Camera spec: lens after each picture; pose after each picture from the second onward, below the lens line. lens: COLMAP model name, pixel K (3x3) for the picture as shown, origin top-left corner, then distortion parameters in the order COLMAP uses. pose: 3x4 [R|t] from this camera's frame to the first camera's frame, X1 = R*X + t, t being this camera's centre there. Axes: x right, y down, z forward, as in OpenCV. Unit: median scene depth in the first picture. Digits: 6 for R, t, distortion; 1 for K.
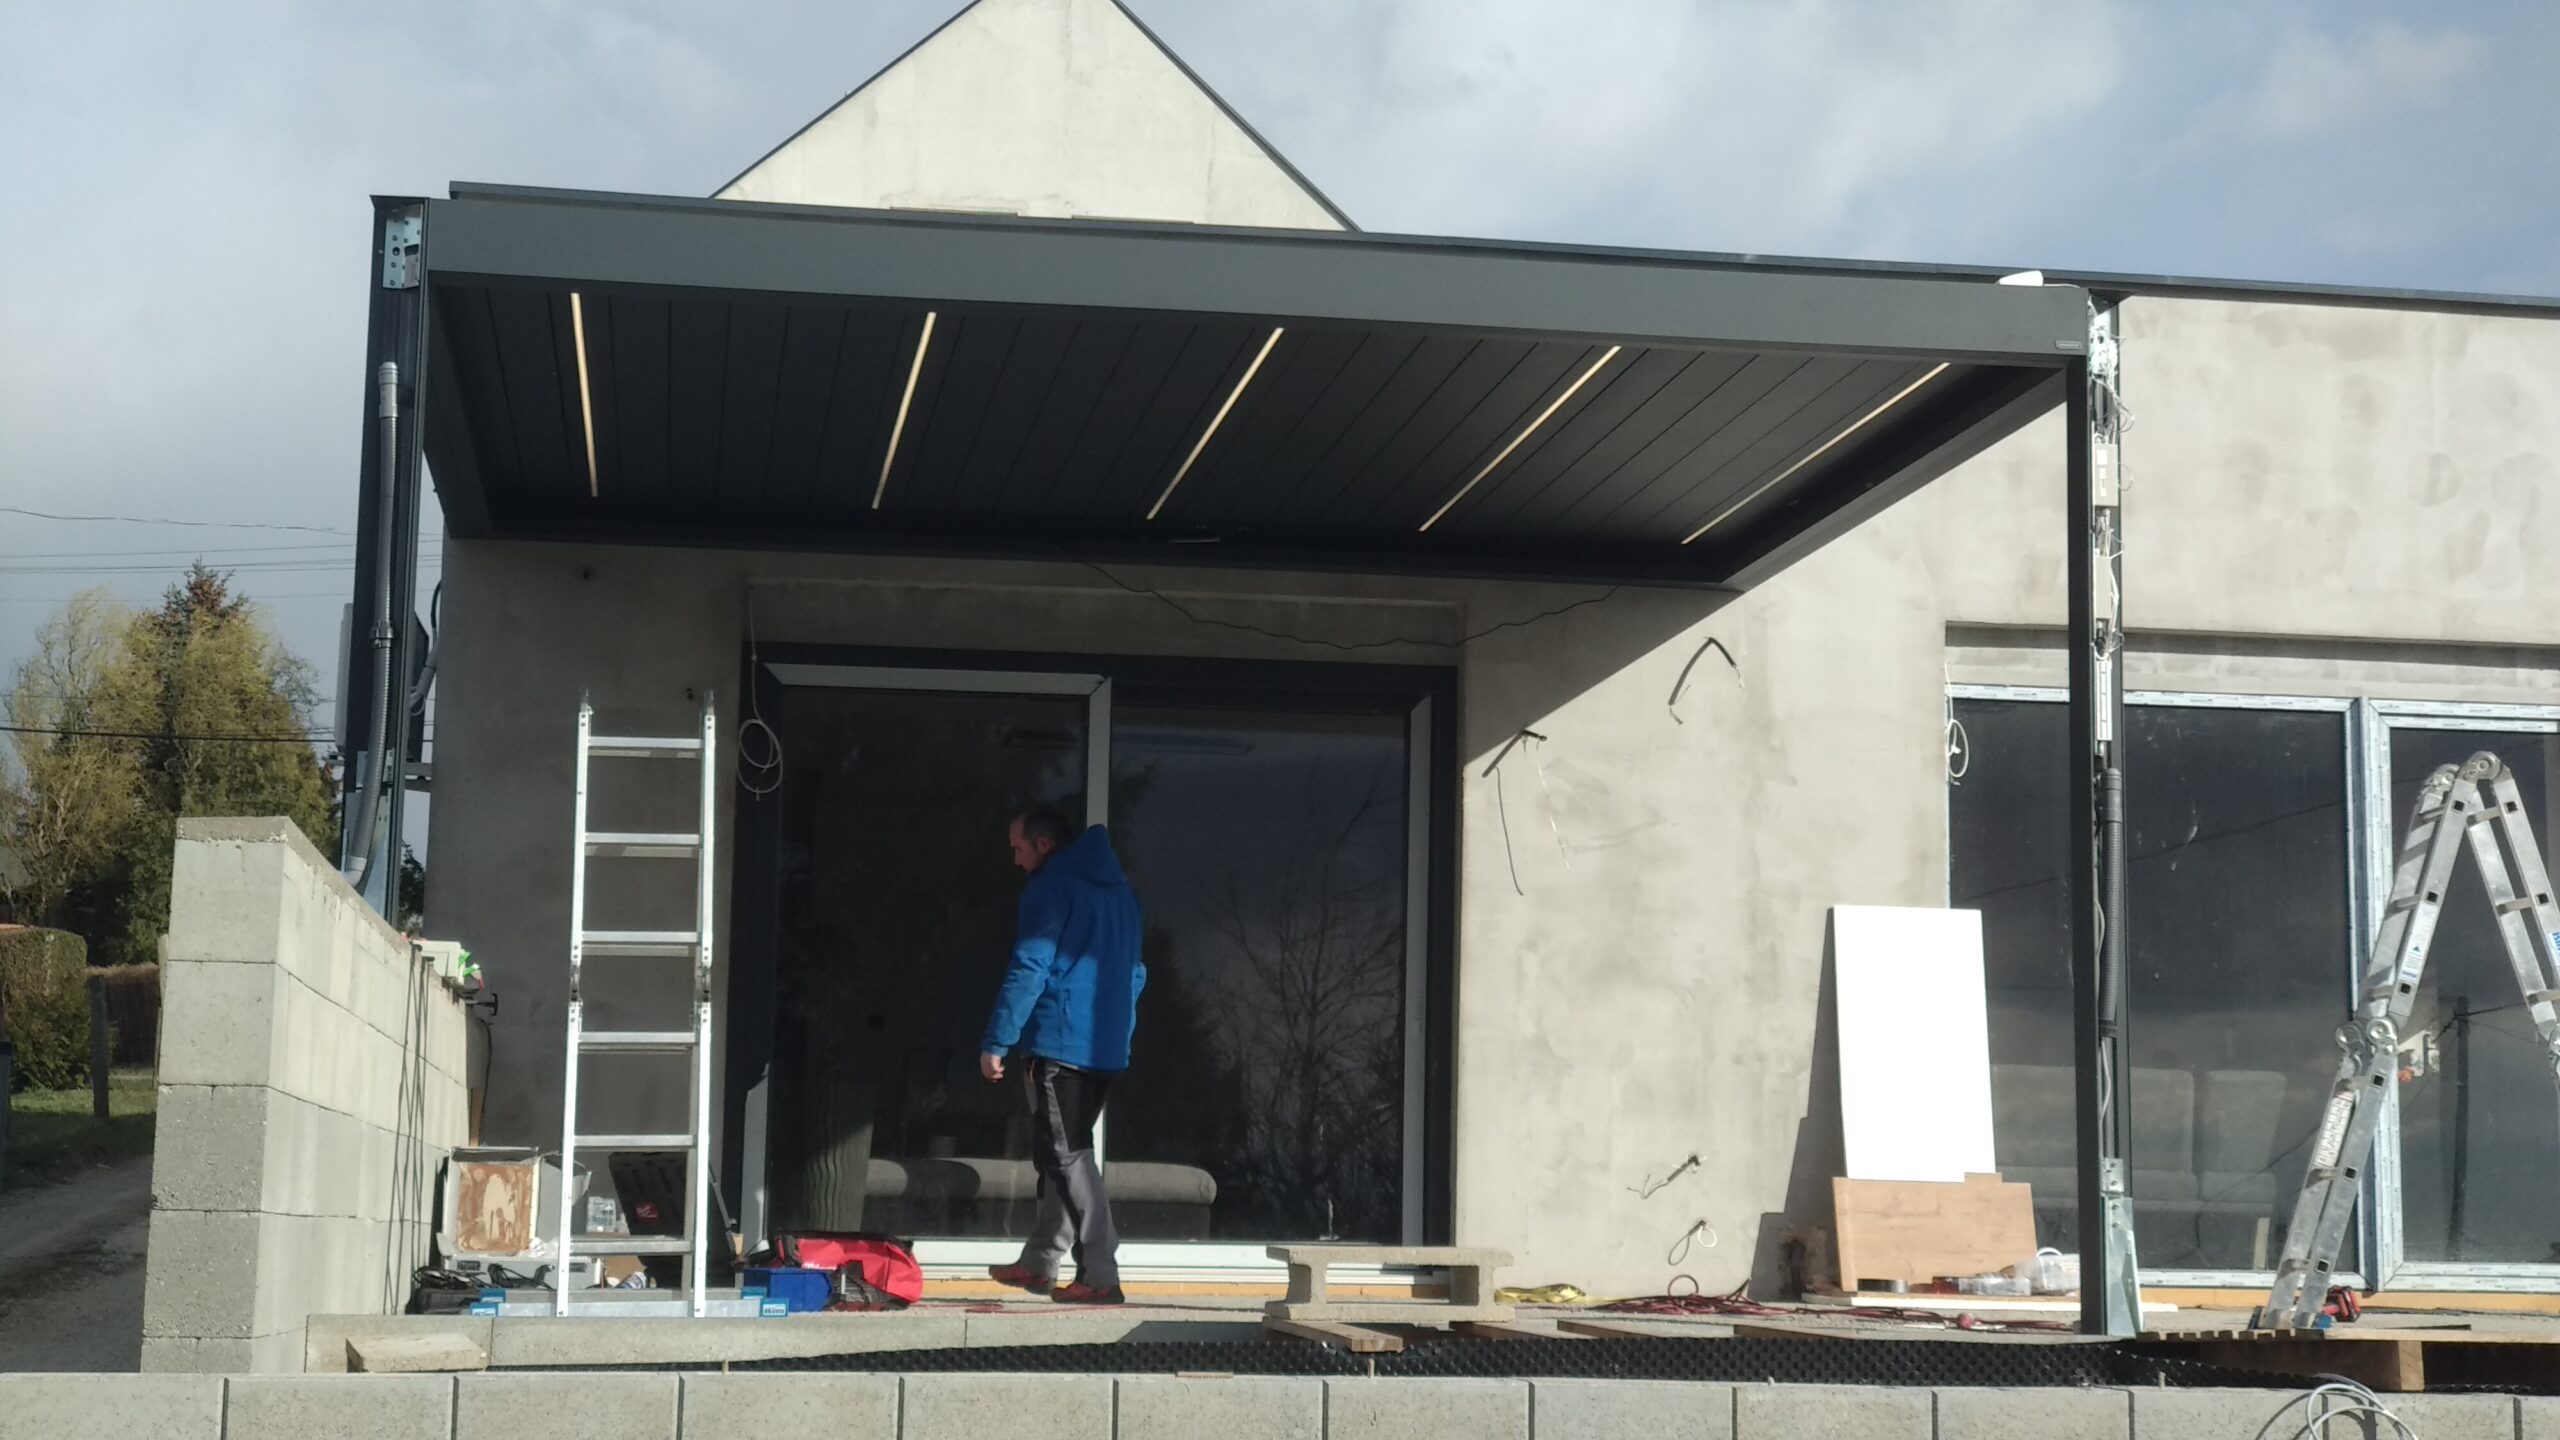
lens RADIAL K [[3746.1, 0, 1267.0], [0, 3746.1, 713.8], [0, 0, 1]] dist [0.249644, -1.006629]
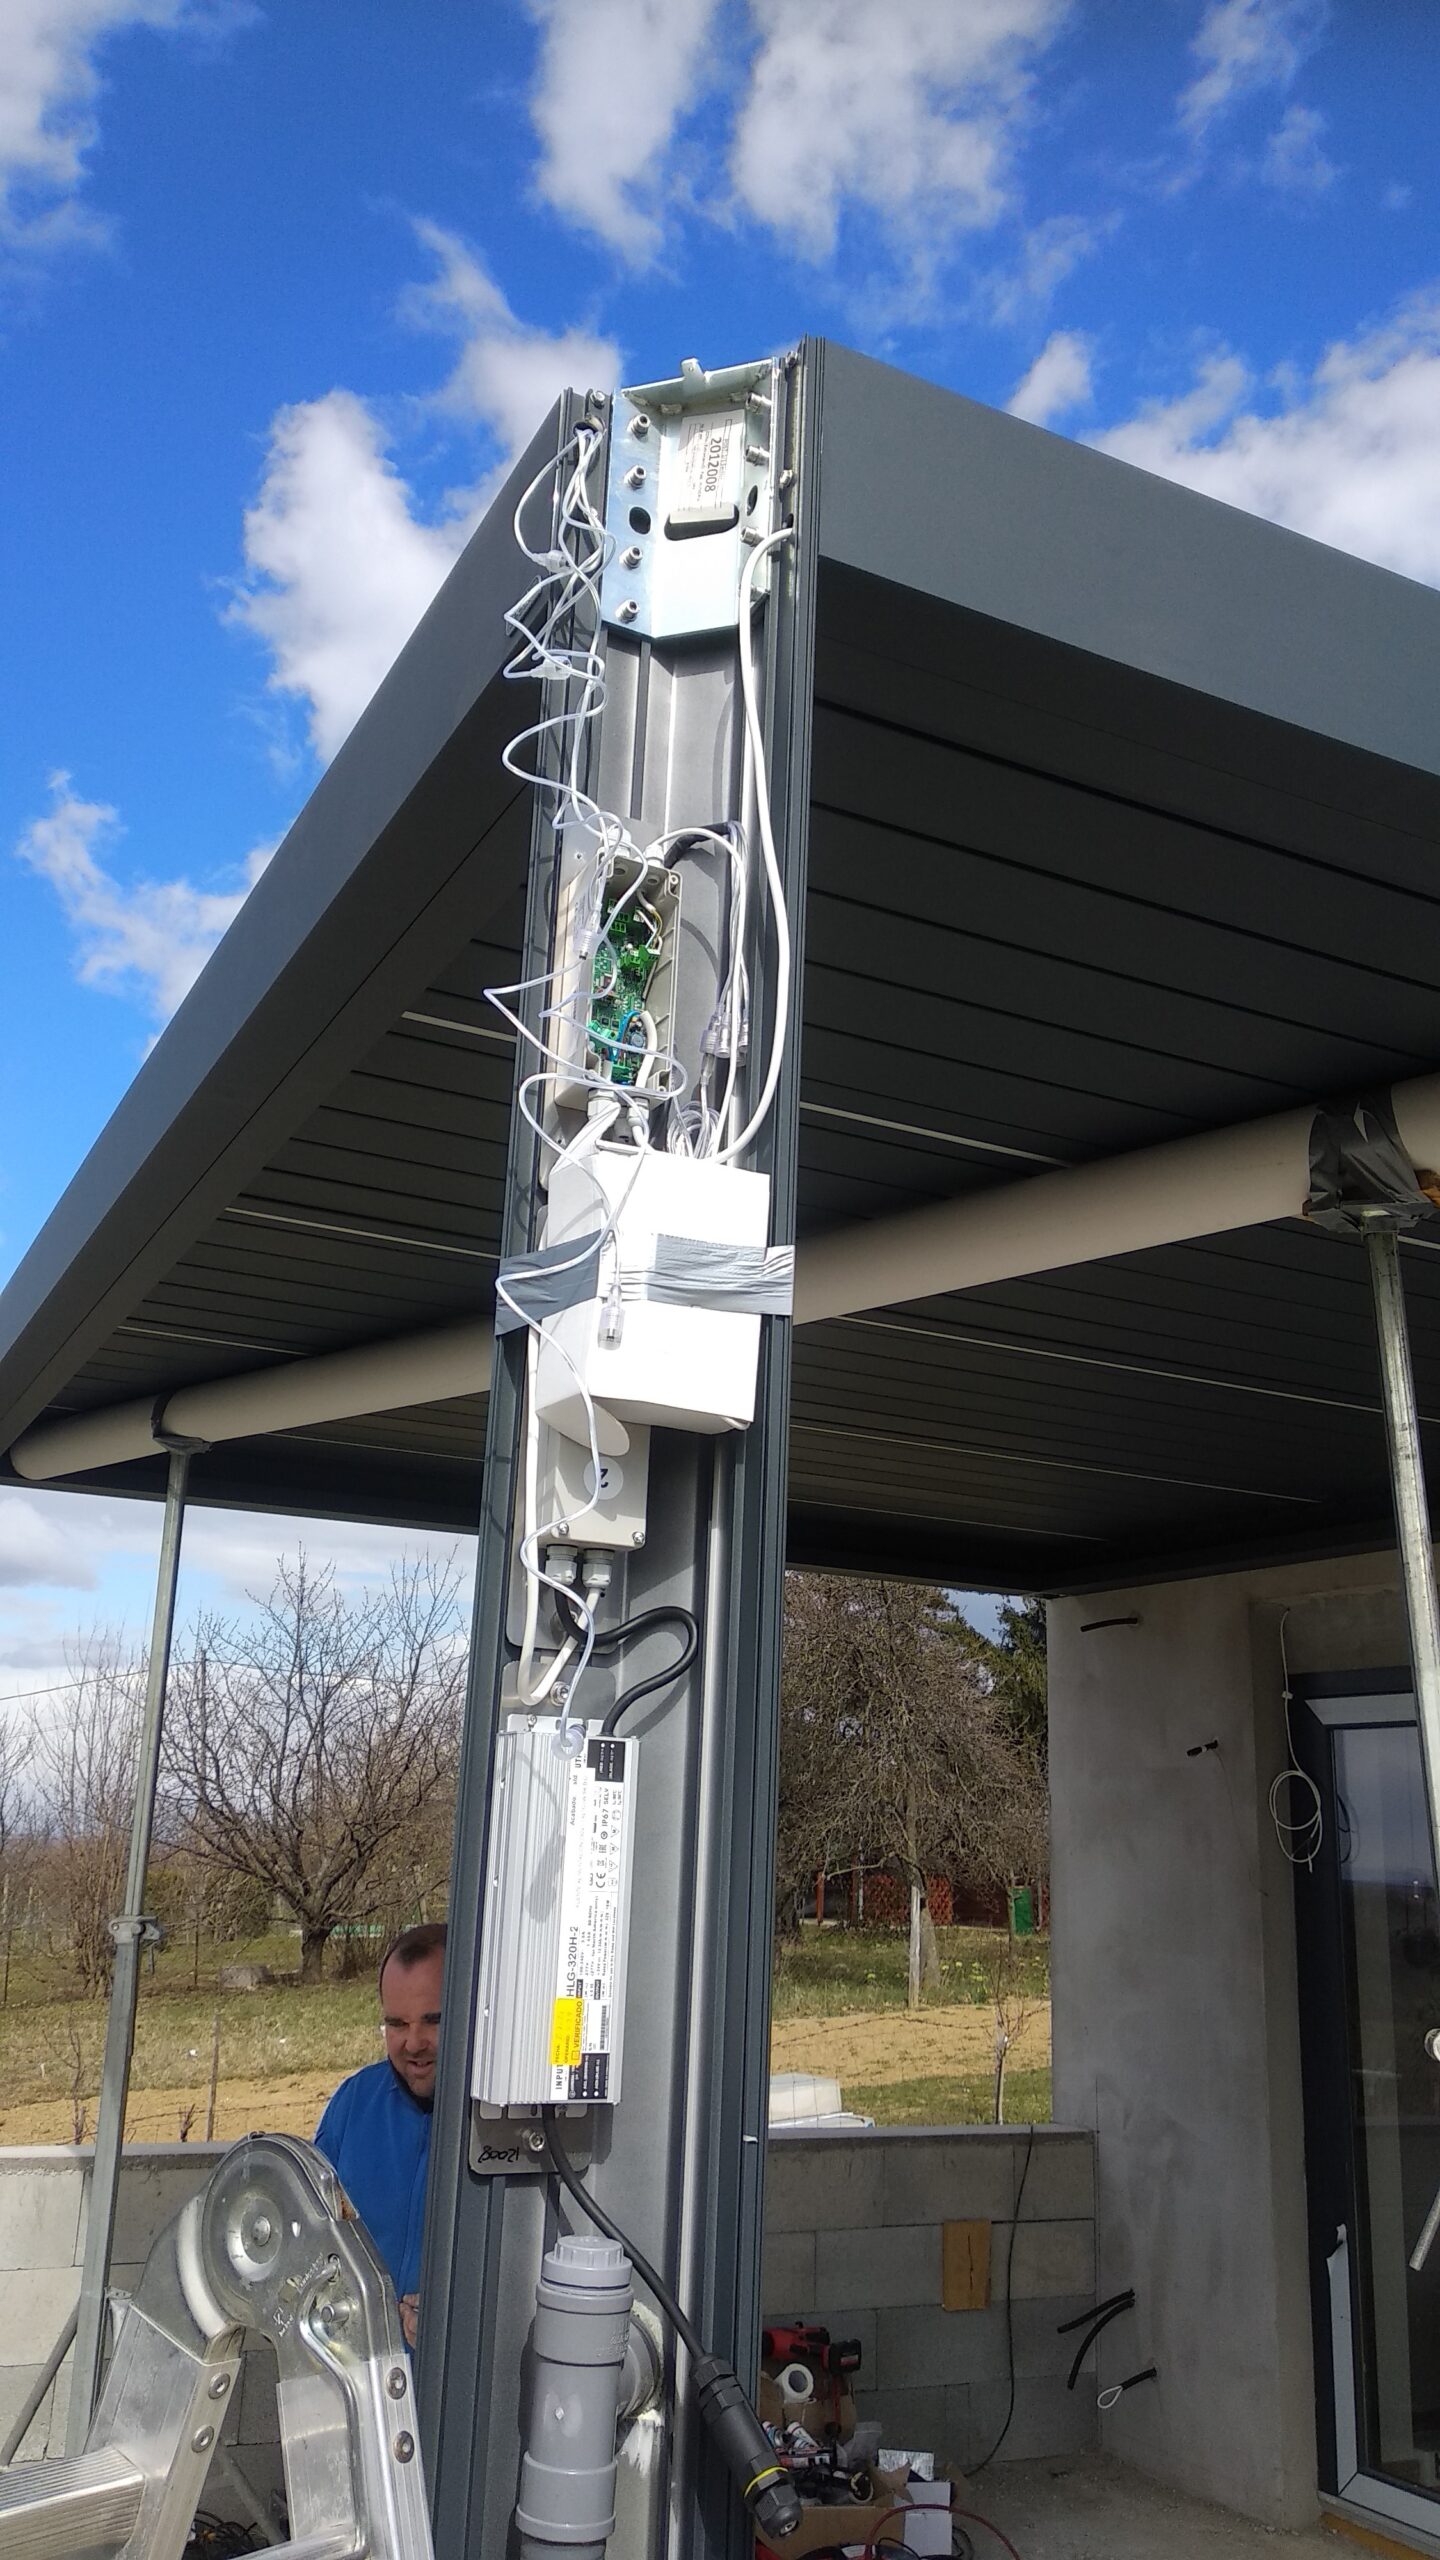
lens RADIAL K [[1989.7, 0, 719.4], [0, 1989.7, 1264.6], [0, 0, 1]] dist [0.053039, -0.073006]
pose [[0.313233, -0.268428, -0.910951, 0.256573], [0.093880, 0.963276, -0.251566, -0.006960], [0.945025, -0.006721, 0.326930, 0.723630]]
